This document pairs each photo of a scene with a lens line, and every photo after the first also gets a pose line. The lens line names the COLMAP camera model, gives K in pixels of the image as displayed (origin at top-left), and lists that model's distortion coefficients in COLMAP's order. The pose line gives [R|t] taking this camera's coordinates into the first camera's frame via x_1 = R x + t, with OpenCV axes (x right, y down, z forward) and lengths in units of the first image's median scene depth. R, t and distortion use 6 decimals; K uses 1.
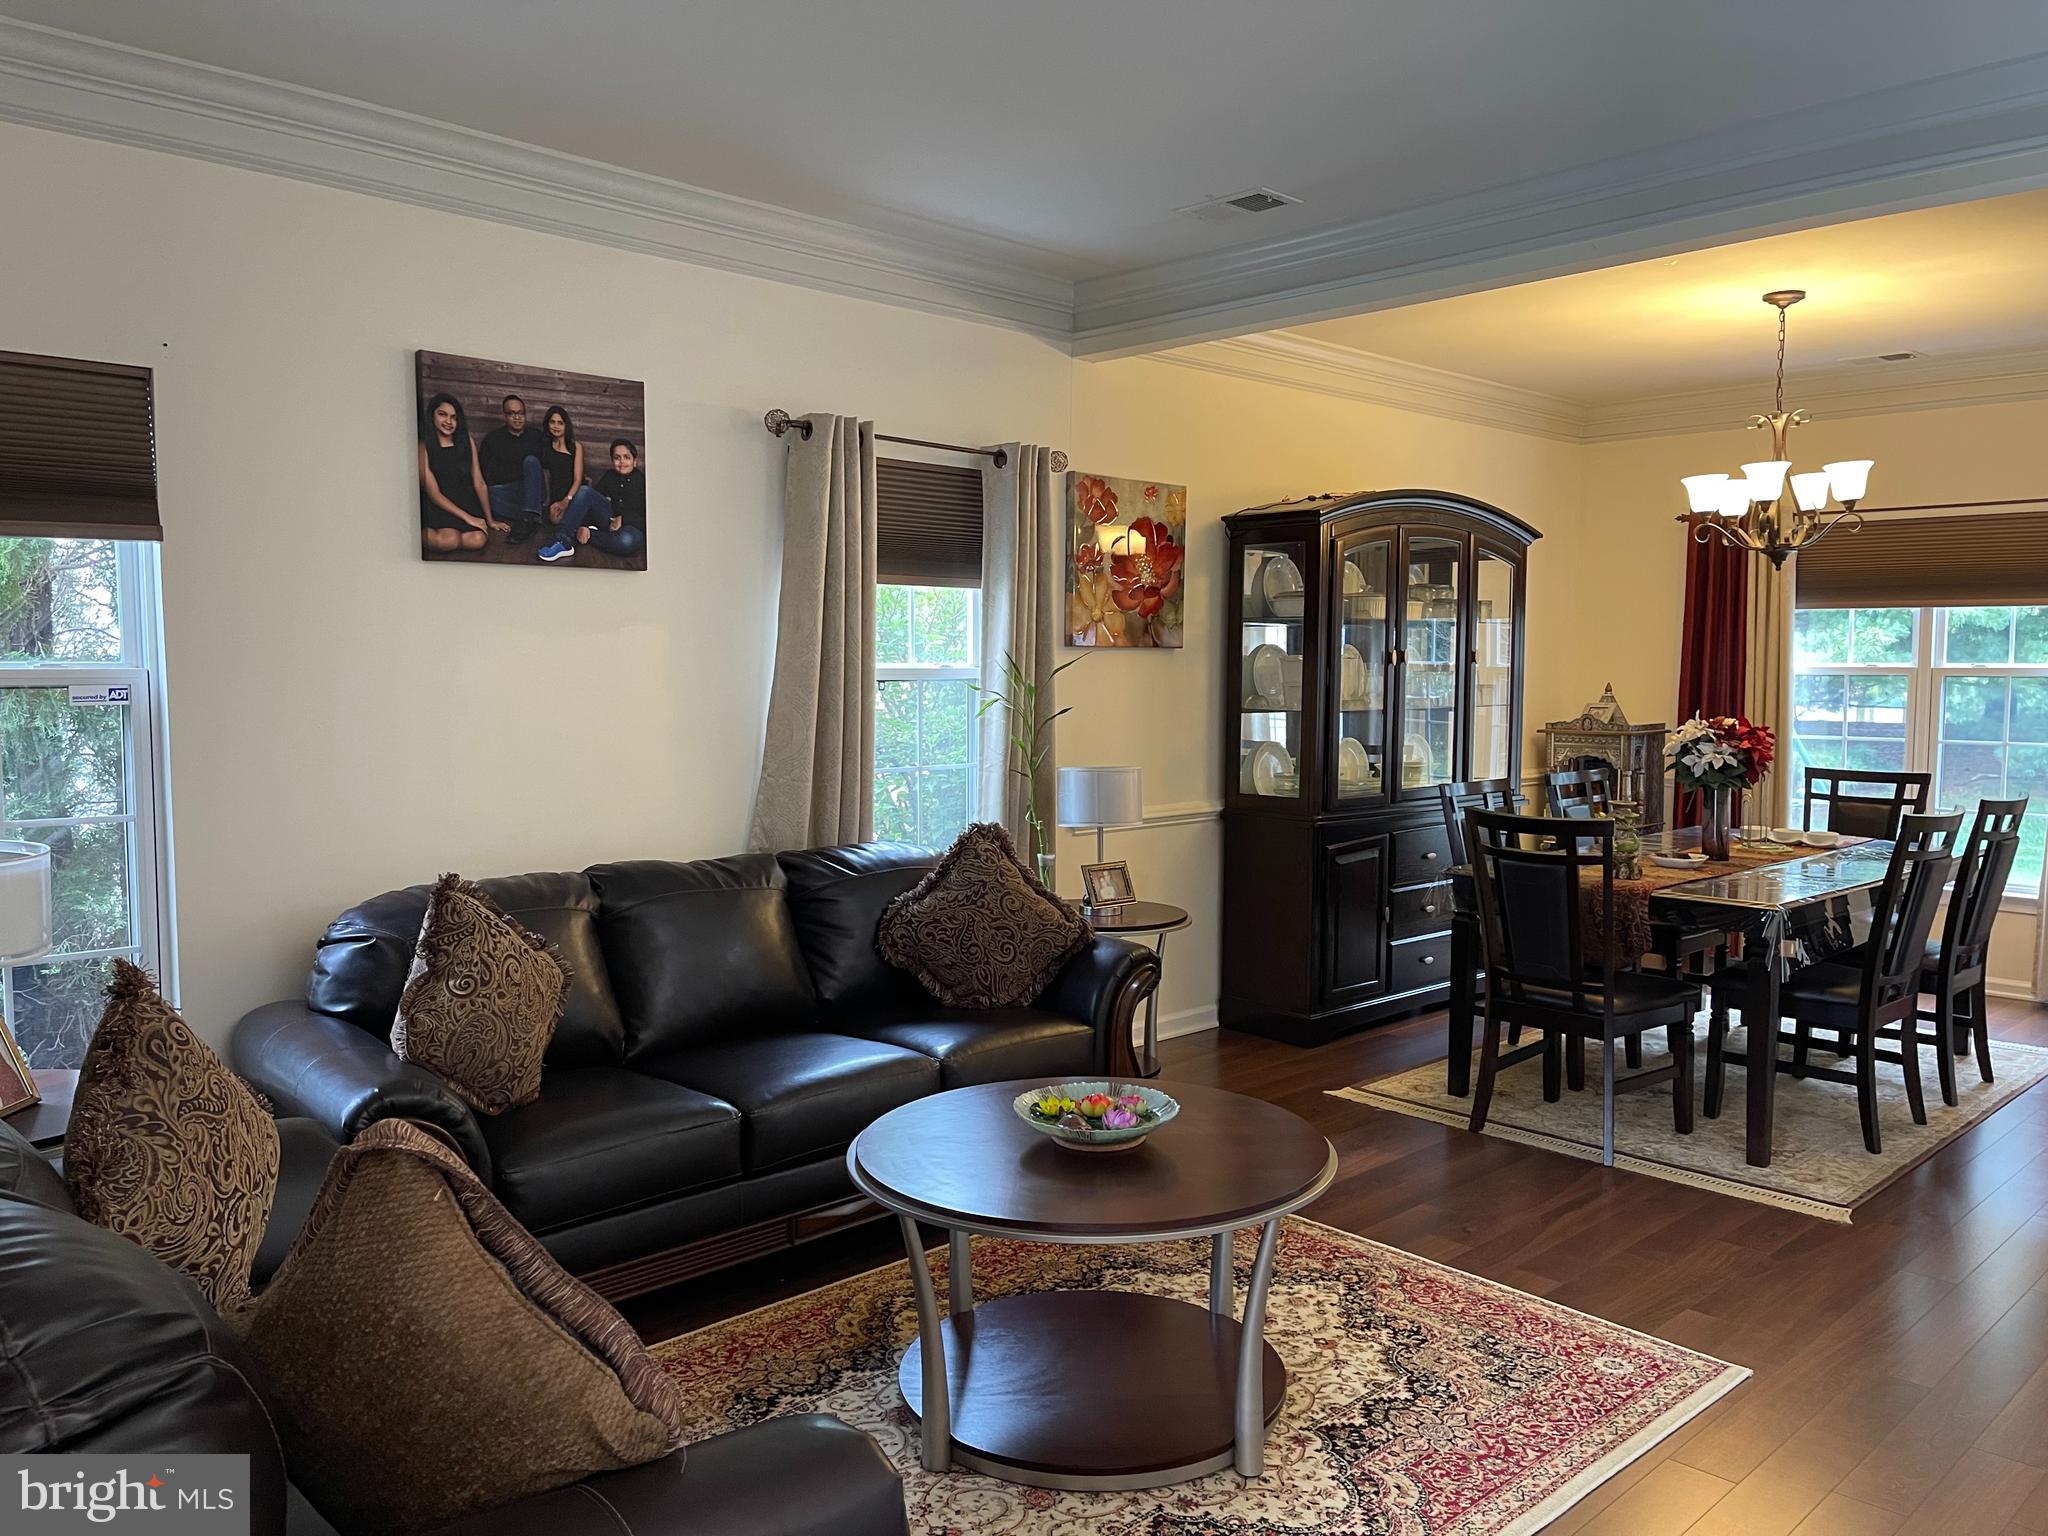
lens RADIAL K [[1548.6, 0, 1017.3], [0, 1548.6, 776.3], [0, 0, 1]] dist [0.041016, -0.000137]
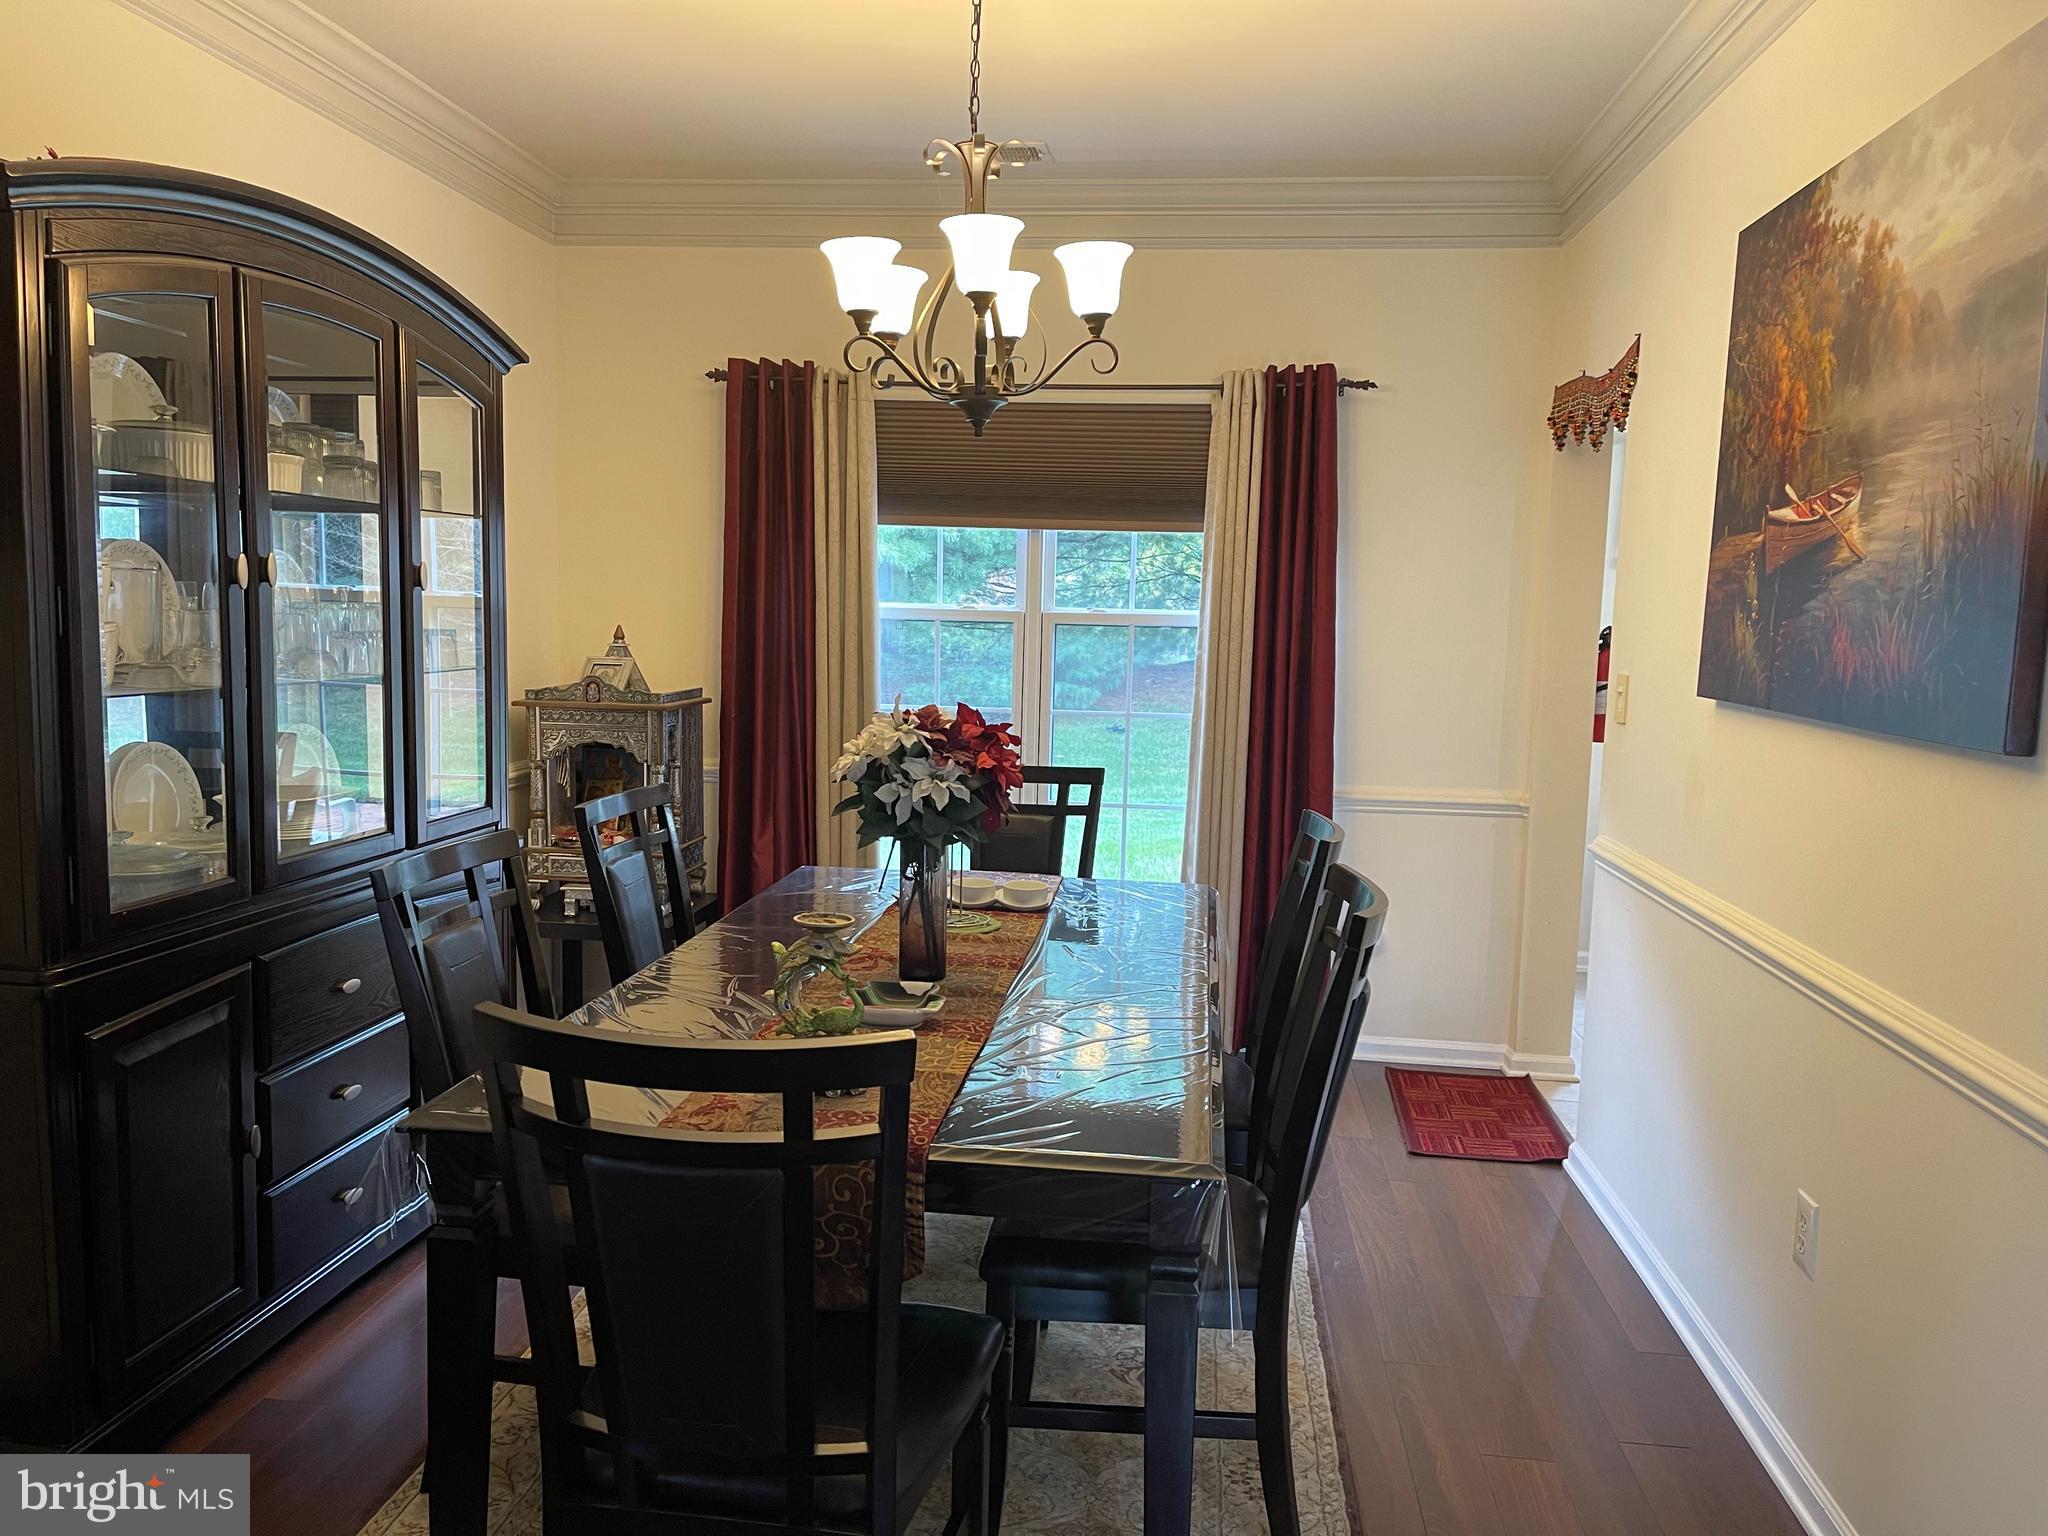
lens RADIAL K [[1548.6, 0, 1023.7], [0, 1548.6, 780.8], [0, 0, 1]] dist [0.041016, -0.000137]
pose [[0.772883, -0.055956, 0.632077, 0.120091], [0.026234, 0.998070, 0.056279, -0.033632], [-0.634006, -0.026916, 0.772860, 0.475085]]
